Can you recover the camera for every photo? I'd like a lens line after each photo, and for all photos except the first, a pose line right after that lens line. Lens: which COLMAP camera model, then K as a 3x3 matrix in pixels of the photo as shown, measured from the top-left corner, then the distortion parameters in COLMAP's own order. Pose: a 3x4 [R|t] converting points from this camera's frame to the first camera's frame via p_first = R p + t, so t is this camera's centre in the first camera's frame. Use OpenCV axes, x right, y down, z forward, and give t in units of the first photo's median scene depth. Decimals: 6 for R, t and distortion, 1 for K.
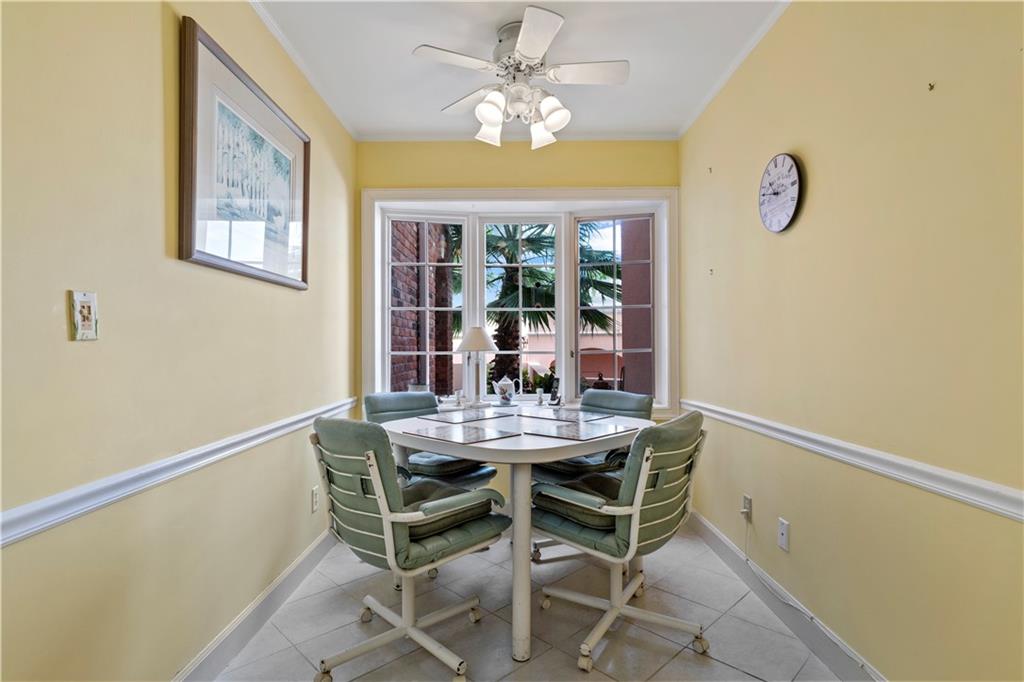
lens RADIAL K [[540.1, 0, 512.0], [0, 540.1, 341.0], [0, 0, 1]] dist [-0.000537, -0.000052]
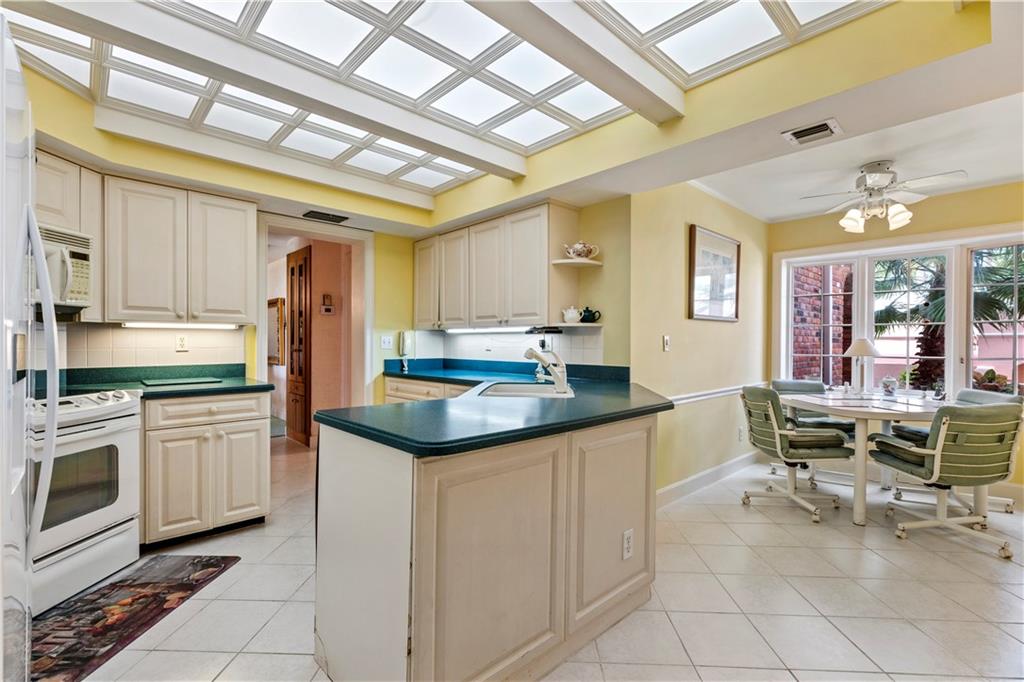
lens RADIAL K [[453.0, 0, 512.0], [0, 453.0, 341.0], [0, 0, 1]] dist [0.000563, 0.000391]
pose [[0.690381, 0.012109, -0.723345, 0.264491], [-0.006052, 0.999922, 0.010963, -0.044408], [0.723421, -0.003191, 0.690400, -0.791883]]
